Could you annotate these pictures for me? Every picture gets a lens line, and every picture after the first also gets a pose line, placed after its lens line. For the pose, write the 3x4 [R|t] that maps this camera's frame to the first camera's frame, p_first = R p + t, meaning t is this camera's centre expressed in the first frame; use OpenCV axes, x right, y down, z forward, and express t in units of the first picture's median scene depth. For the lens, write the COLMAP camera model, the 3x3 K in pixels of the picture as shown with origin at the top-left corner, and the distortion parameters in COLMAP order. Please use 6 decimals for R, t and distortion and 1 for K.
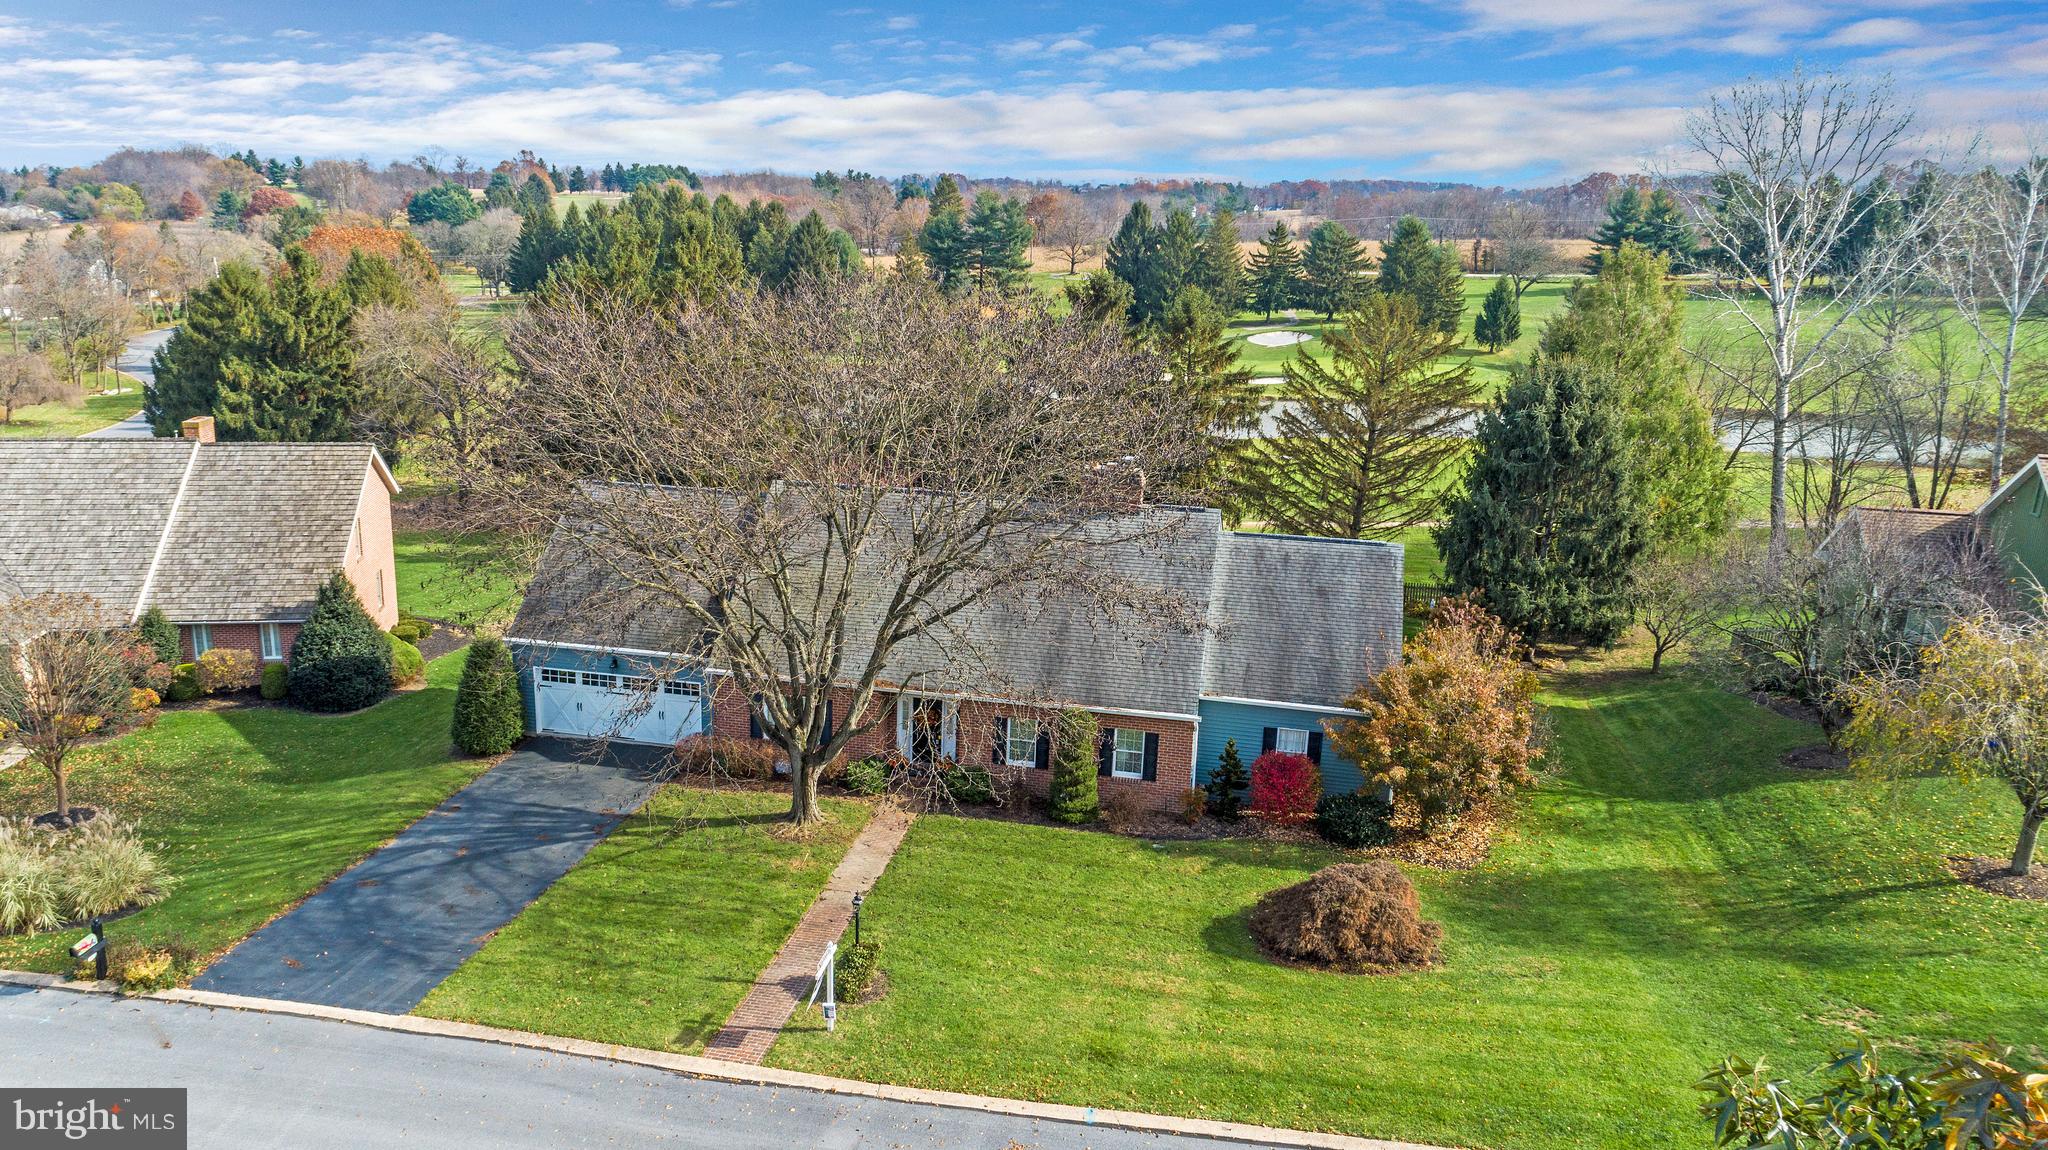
lens RADIAL K [[1402.8, 0, 980.3], [0, 1402.8, 553.0], [0, 0, 1]] dist [0.015953, 0.007883]
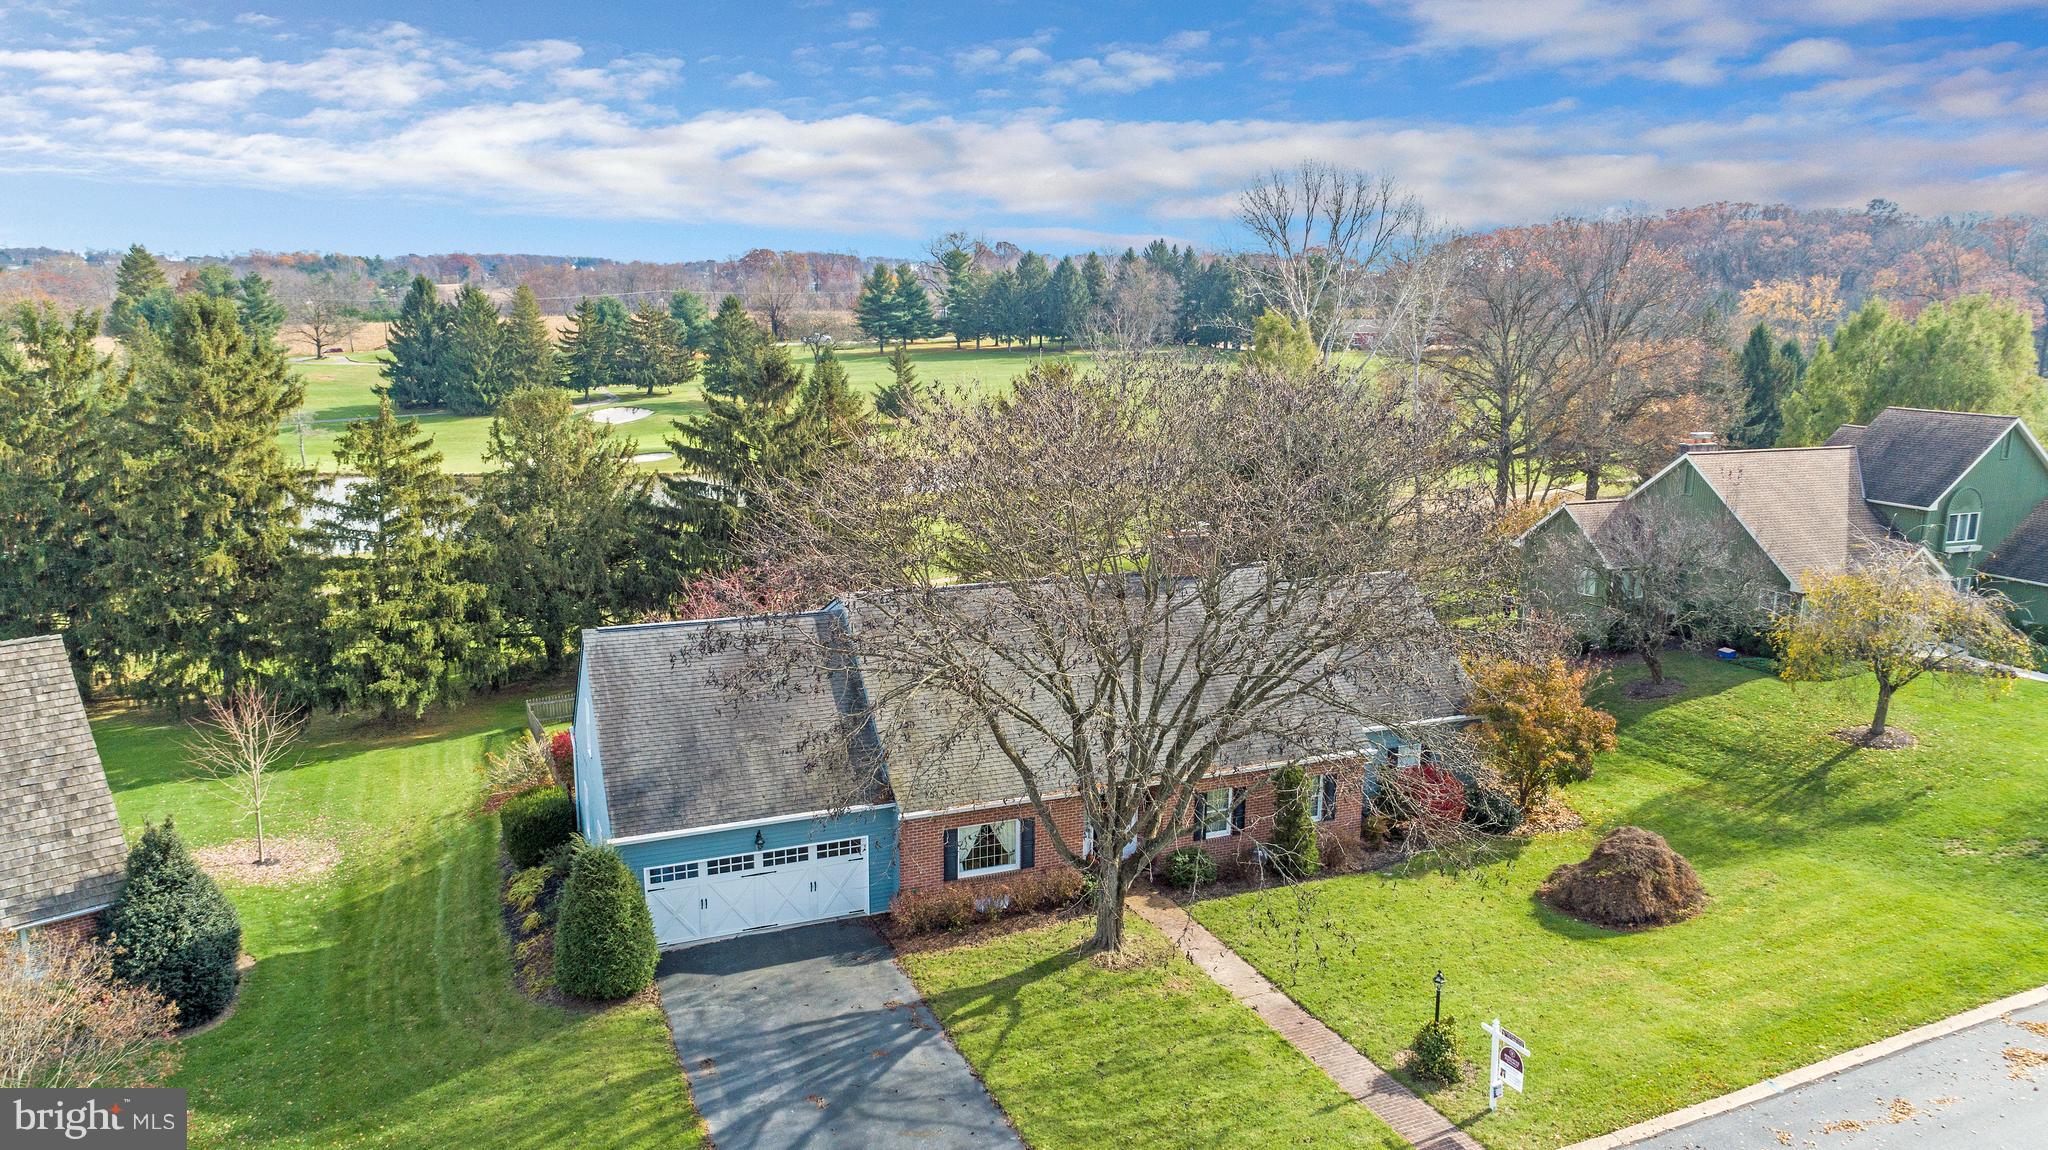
lens RADIAL K [[1402.8, 0, 1036.3], [0, 1402.8, 590.9], [0, 0, 1]] dist [0.015953, 0.007883]
pose [[0.809835, -0.135080, 0.570895, -0.582466], [0.148989, 0.988581, 0.022563, -0.058124], [-0.567424, 0.066785, 0.820713, 0.233032]]
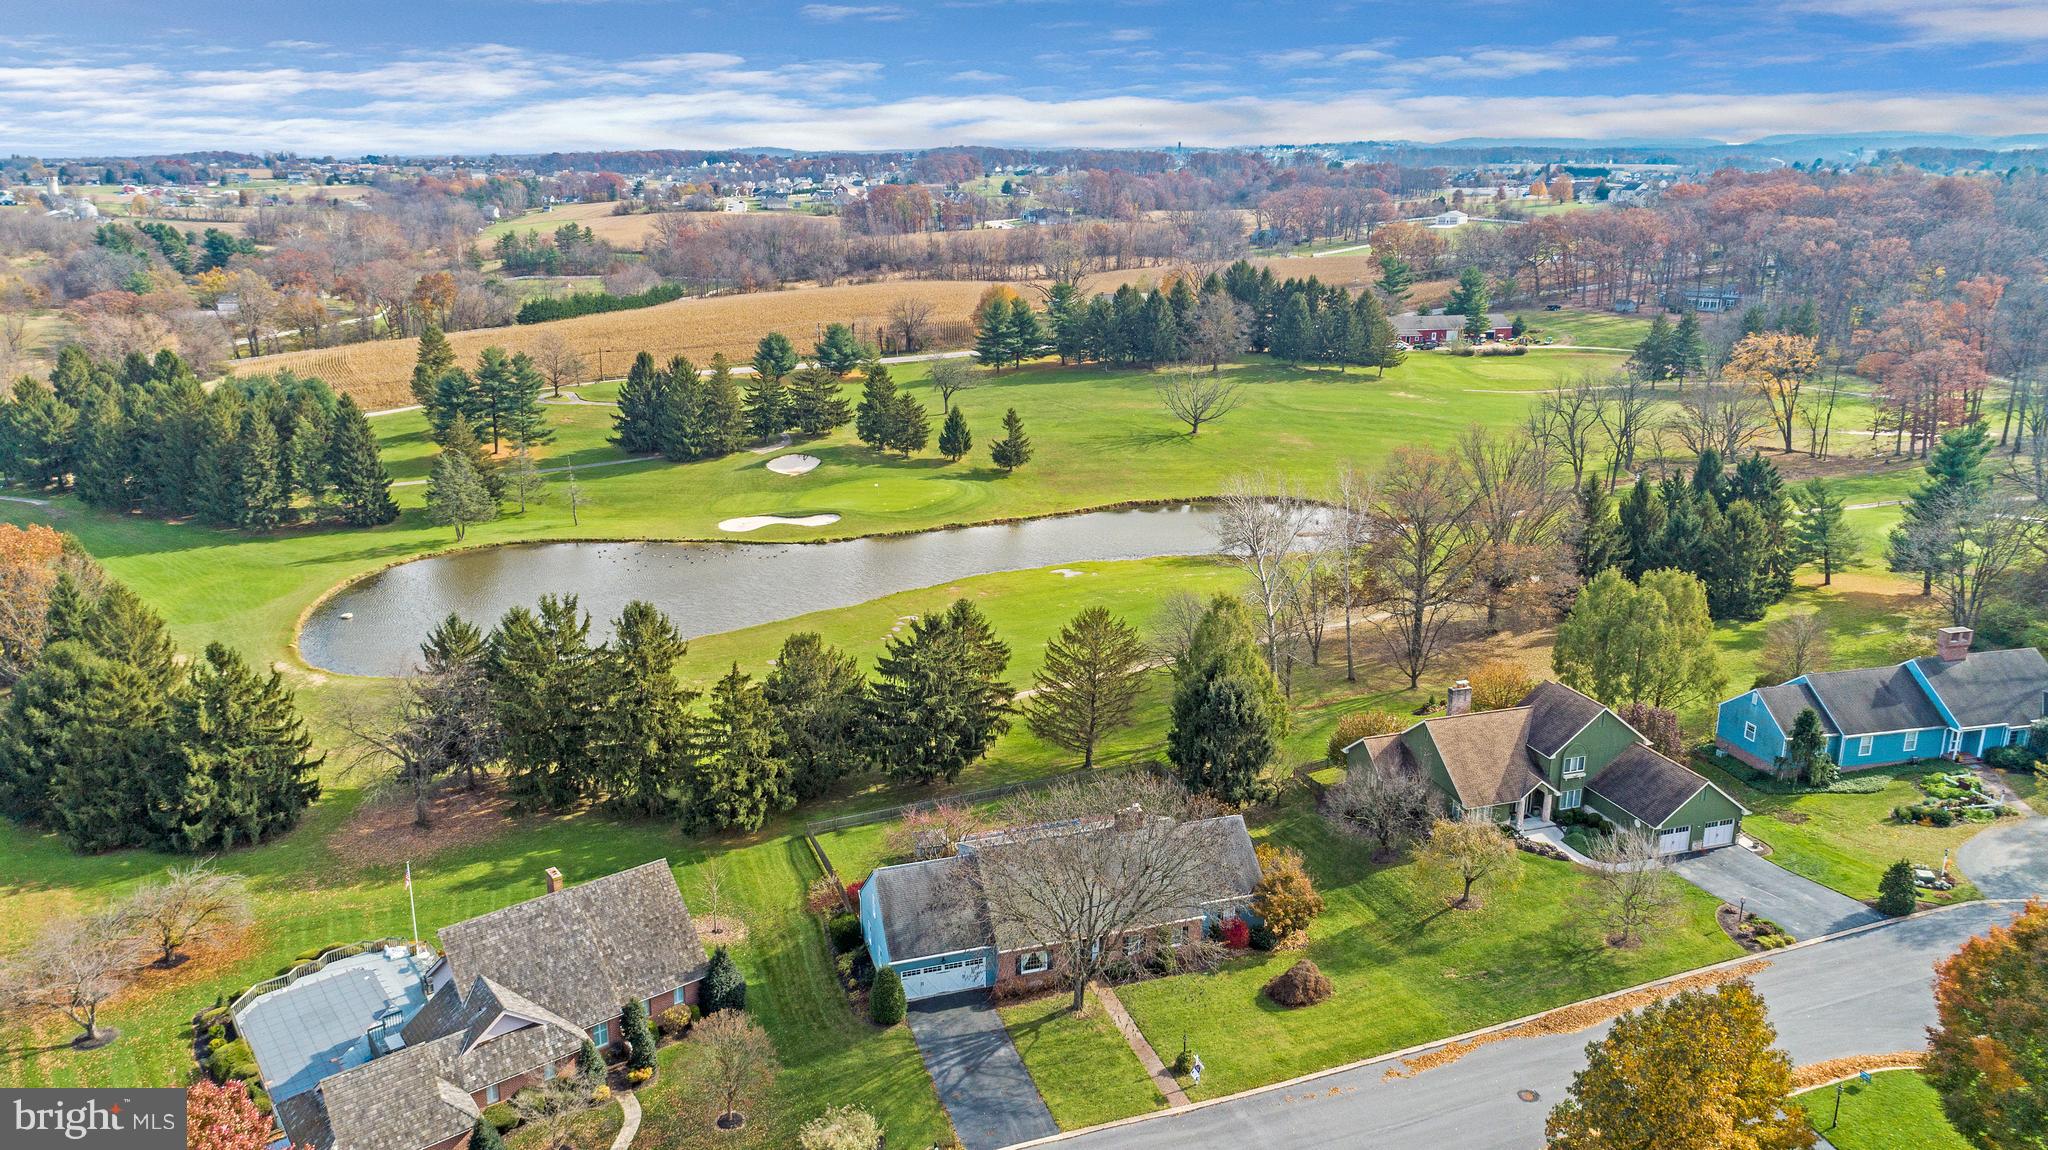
lens RADIAL K [[1402.8, 0, 1005.3], [0, 1402.8, 586.2], [0, 0, 1]] dist [0.015953, 0.007883]
pose [[0.866289, -0.176035, 0.467499, -1.069473], [0.147947, 0.984278, 0.096478, -0.662151], [-0.477133, -0.014413, 0.878713, -0.878738]]
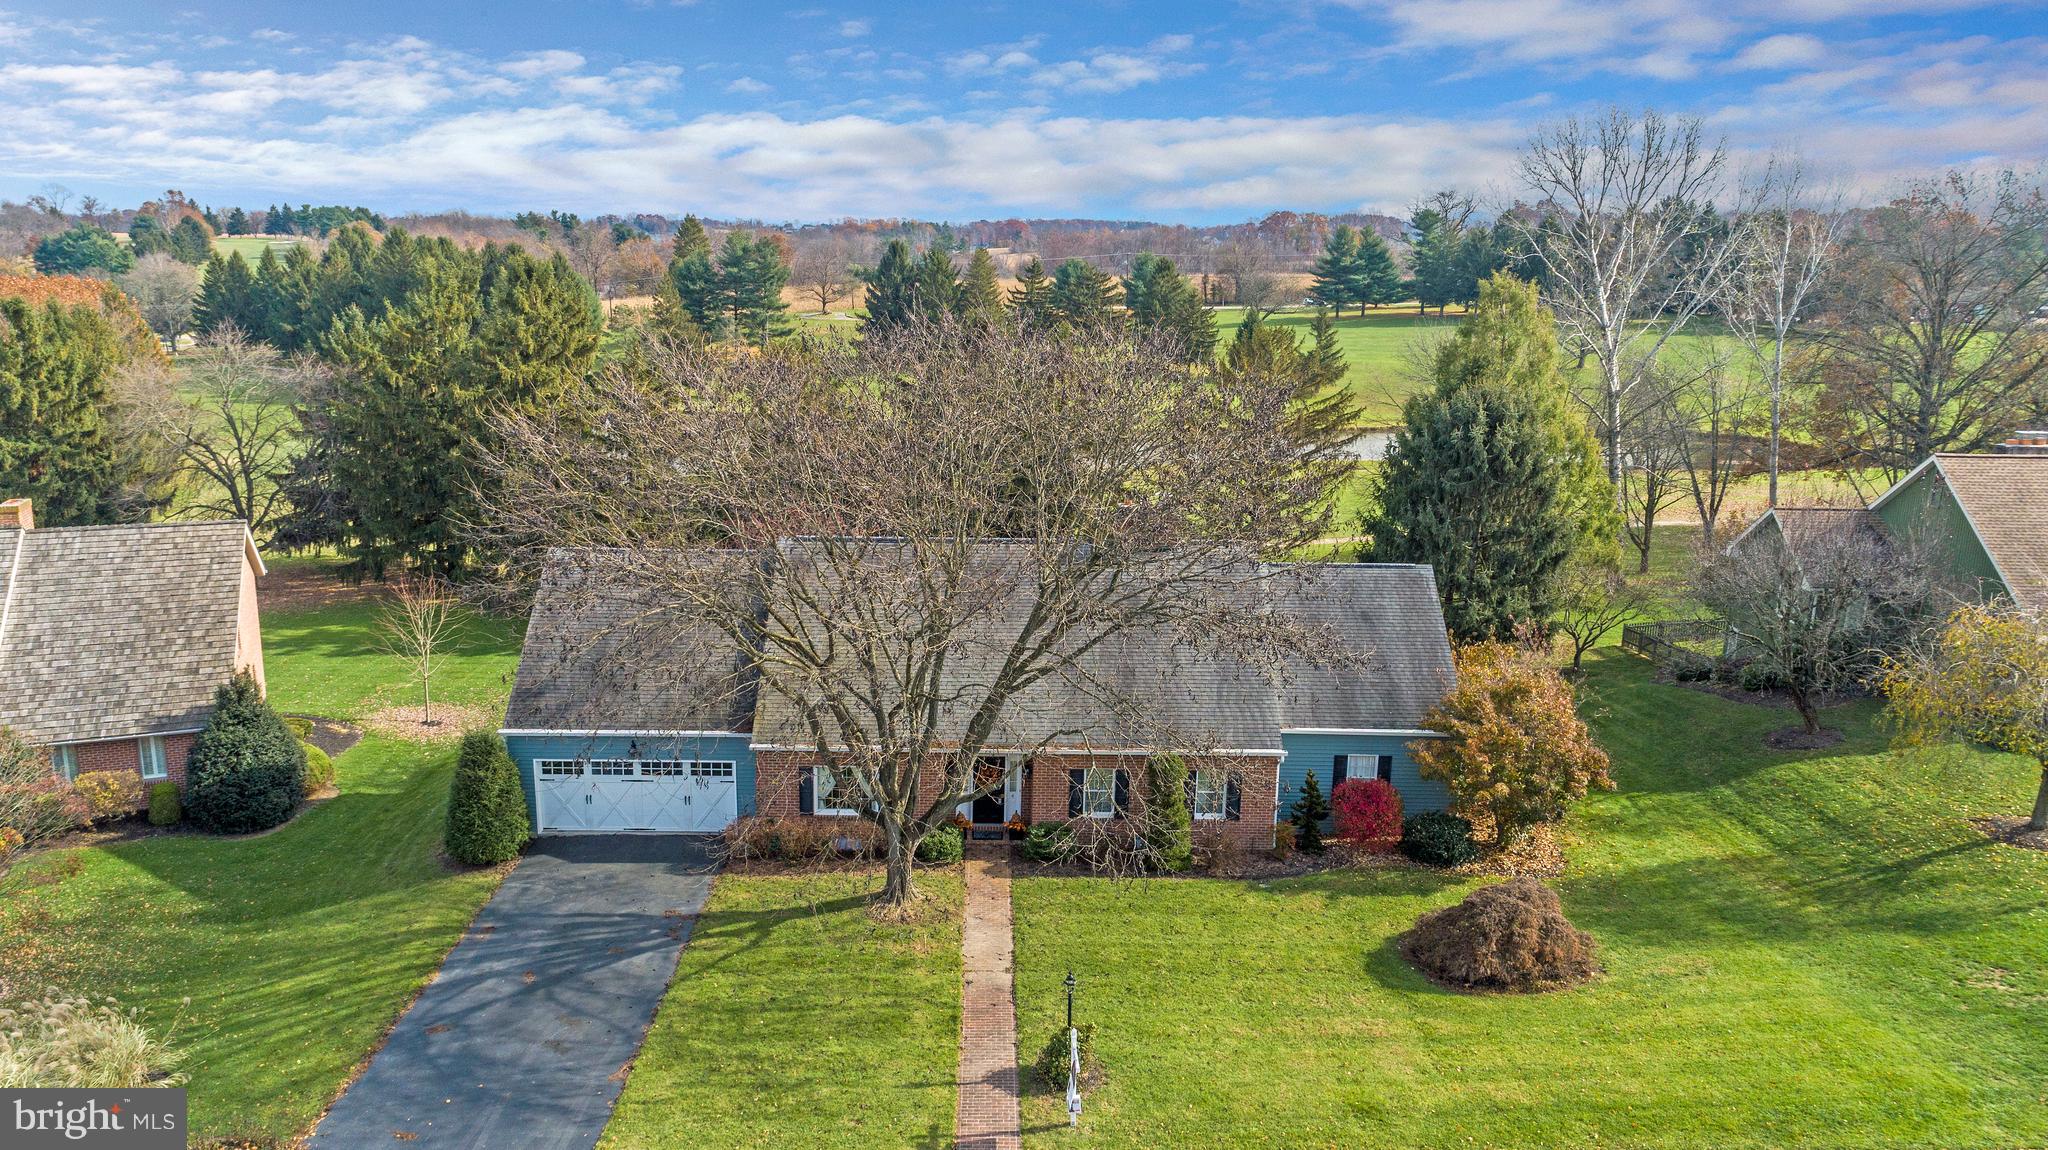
lens RADIAL K [[1402.8, 0, 1000.3], [0, 1402.8, 572.6], [0, 0, 1]] dist [0.015953, 0.007883]
pose [[0.975161, -0.060043, 0.213202, -0.218430], [0.063005, 0.997988, -0.007122, -0.012634], [-0.212345, 0.020378, 0.976982, 0.066500]]
